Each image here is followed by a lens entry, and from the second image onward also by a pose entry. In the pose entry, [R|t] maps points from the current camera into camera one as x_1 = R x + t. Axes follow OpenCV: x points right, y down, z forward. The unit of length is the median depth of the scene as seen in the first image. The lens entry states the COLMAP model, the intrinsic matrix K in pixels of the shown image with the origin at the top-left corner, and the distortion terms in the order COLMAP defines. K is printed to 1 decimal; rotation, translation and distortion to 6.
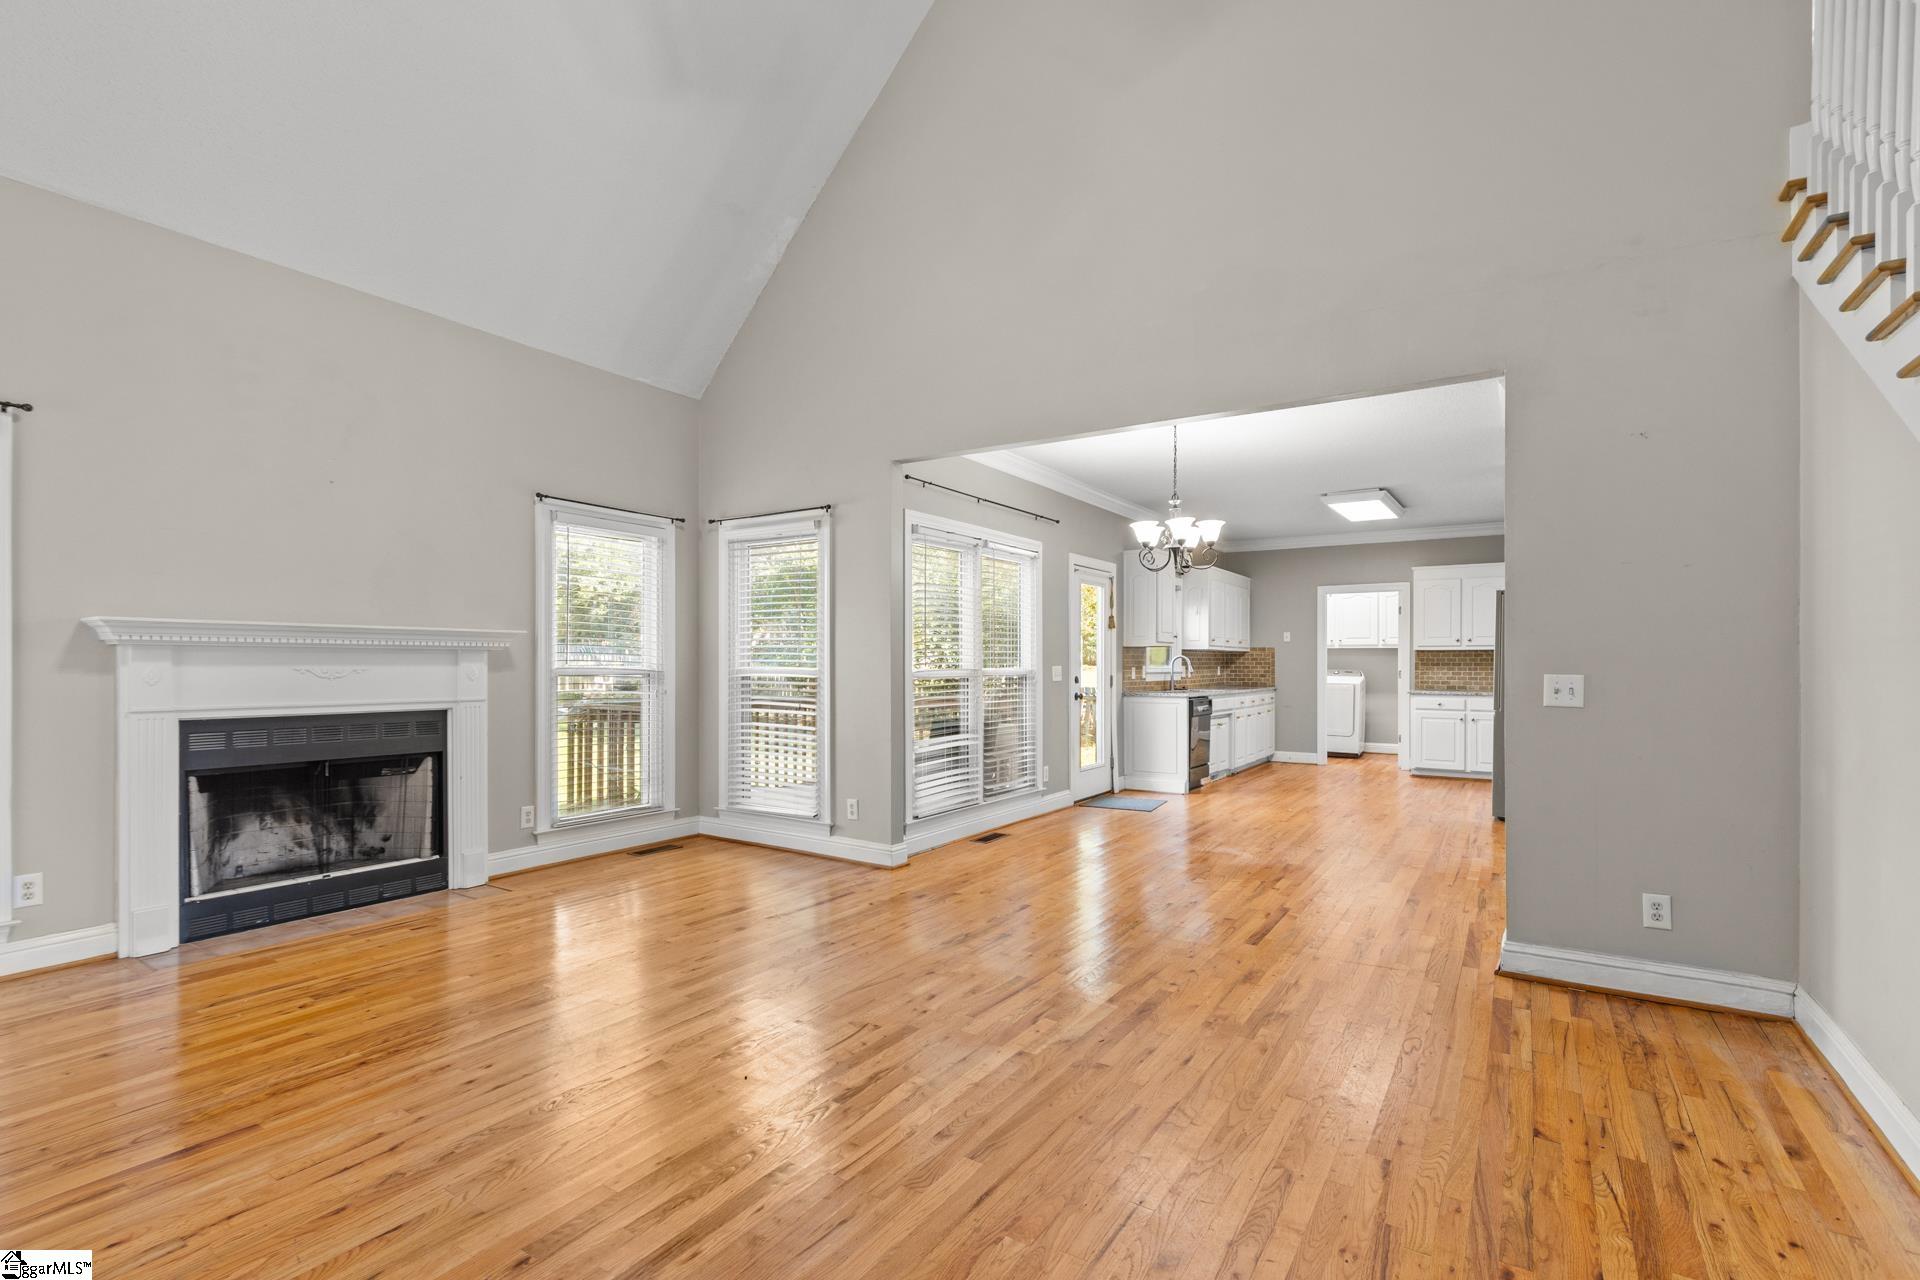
lens RADIAL K [[884.5, 0, 947.9], [0, 884.5, 629.6], [0, 0, 1]] dist [-0.000020, -0.001467]
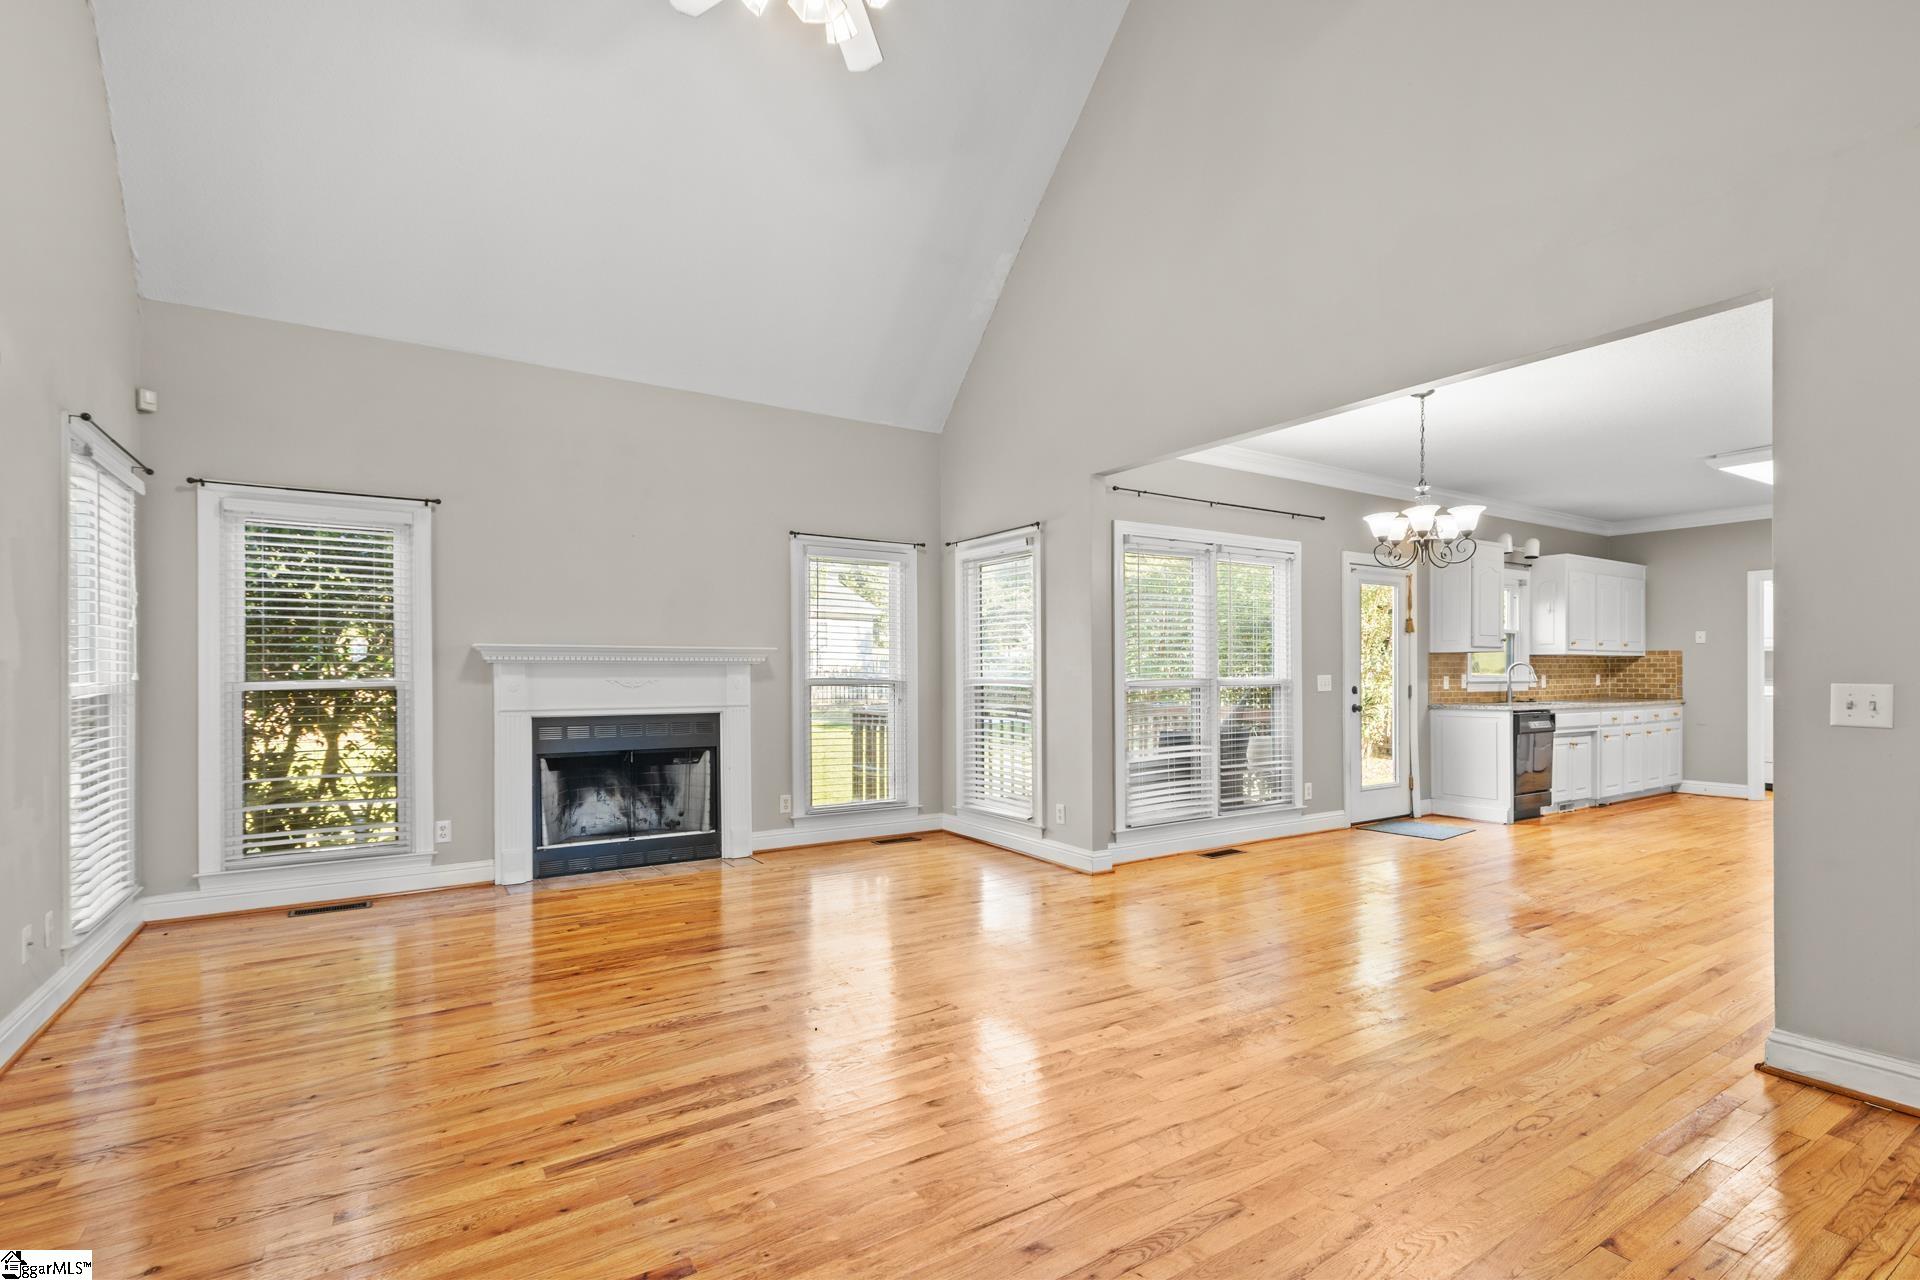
lens RADIAL K [[884.5, 0, 963.4], [0, 884.5, 642.5], [0, 0, 1]] dist [-0.000020, -0.001467]
pose [[0.914753, -0.019049, -0.403563, 0.193321], [0.020464, 0.999790, -0.000807, 0.000474], [0.403494, -0.007521, 0.914951, 0.006011]]
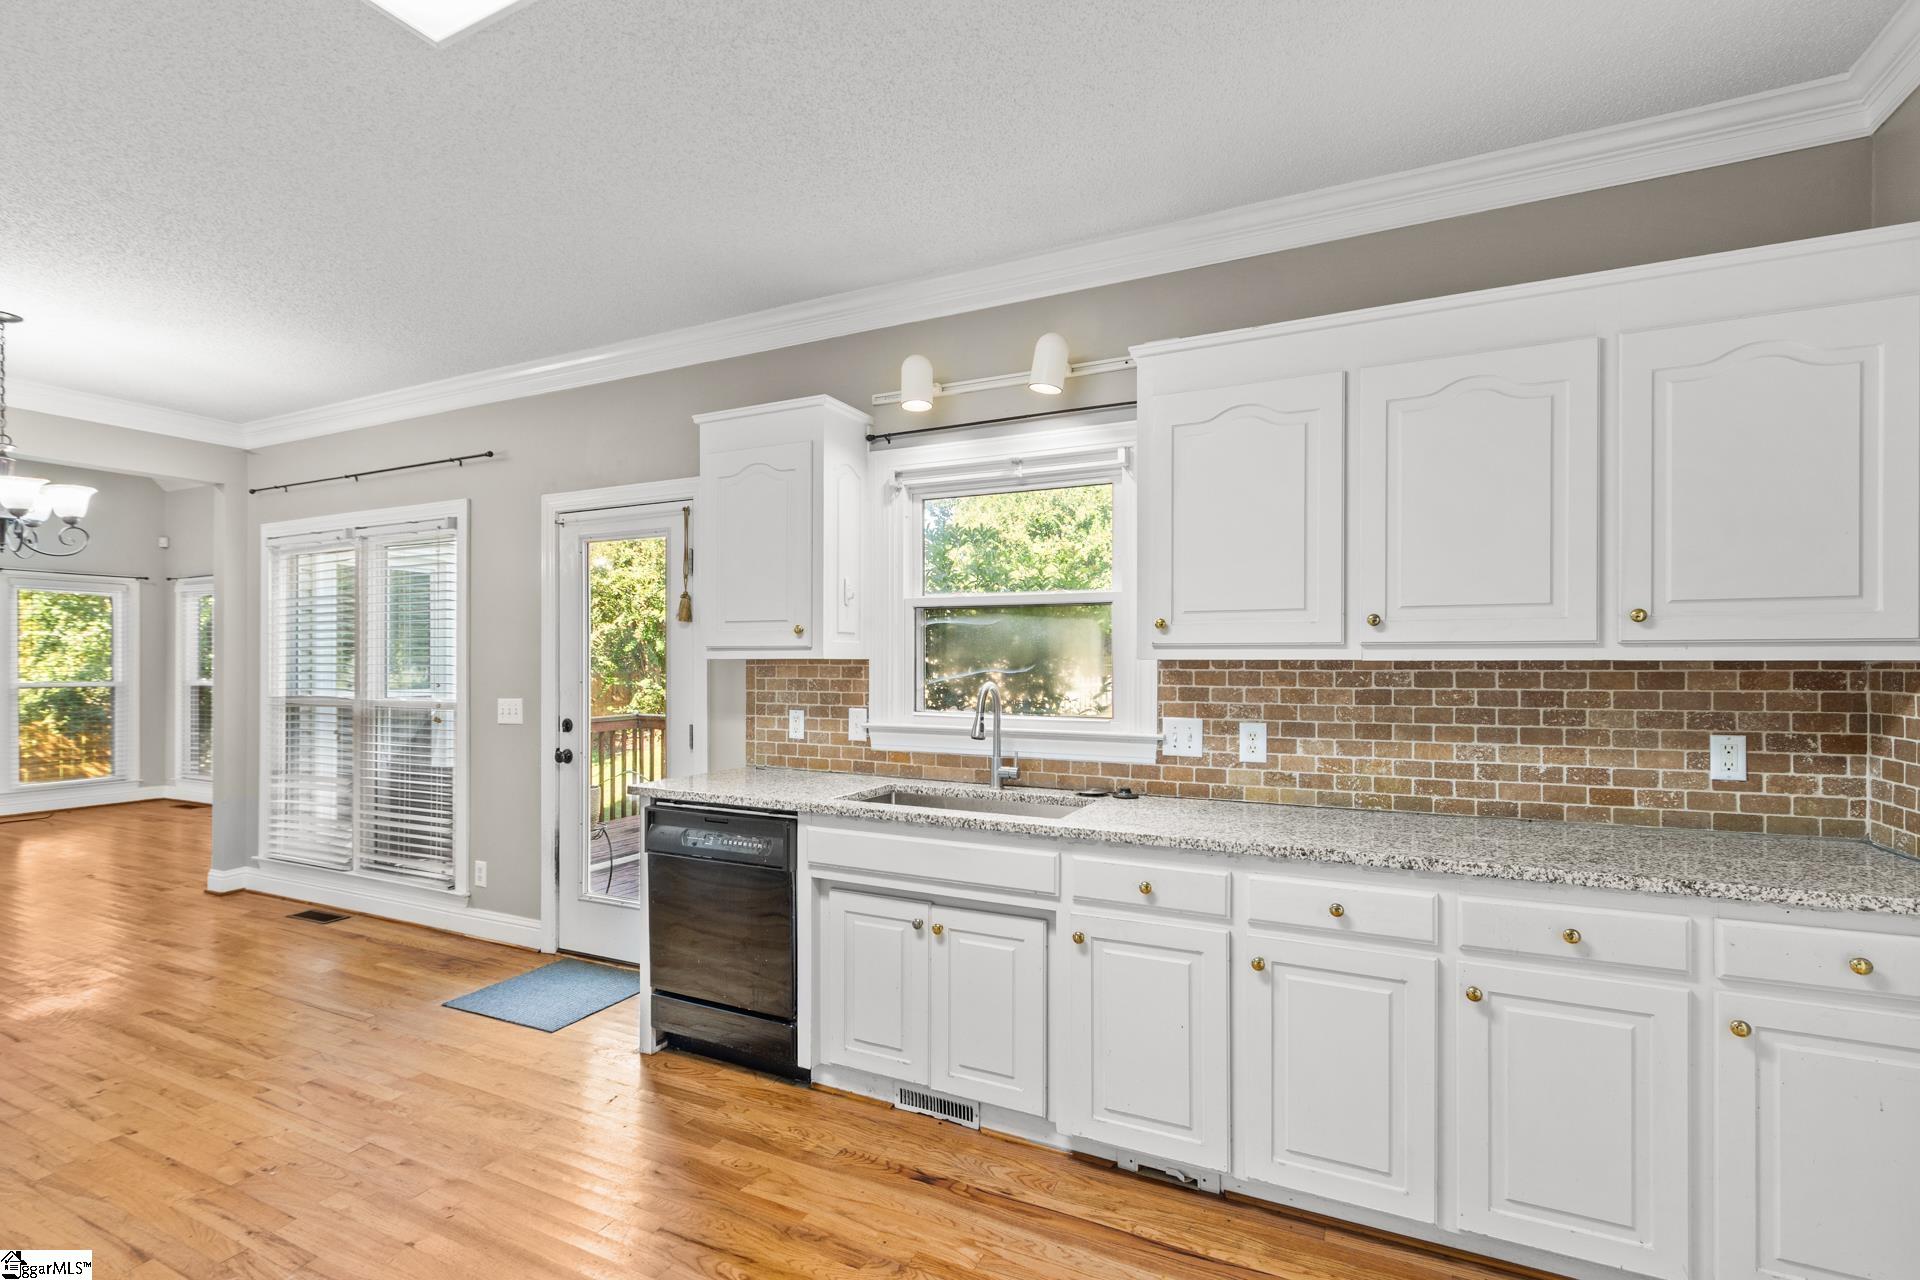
lens RADIAL K [[884.5, 0, 944.7], [0, 884.5, 656.7], [0, 0, 1]] dist [-0.000020, -0.001467]
pose [[0.117912, -0.006424, -0.993003, 0.954341], [0.037762, 0.999285, -0.001981, 0.033355], [0.992306, -0.037264, 0.118071, 1.570157]]
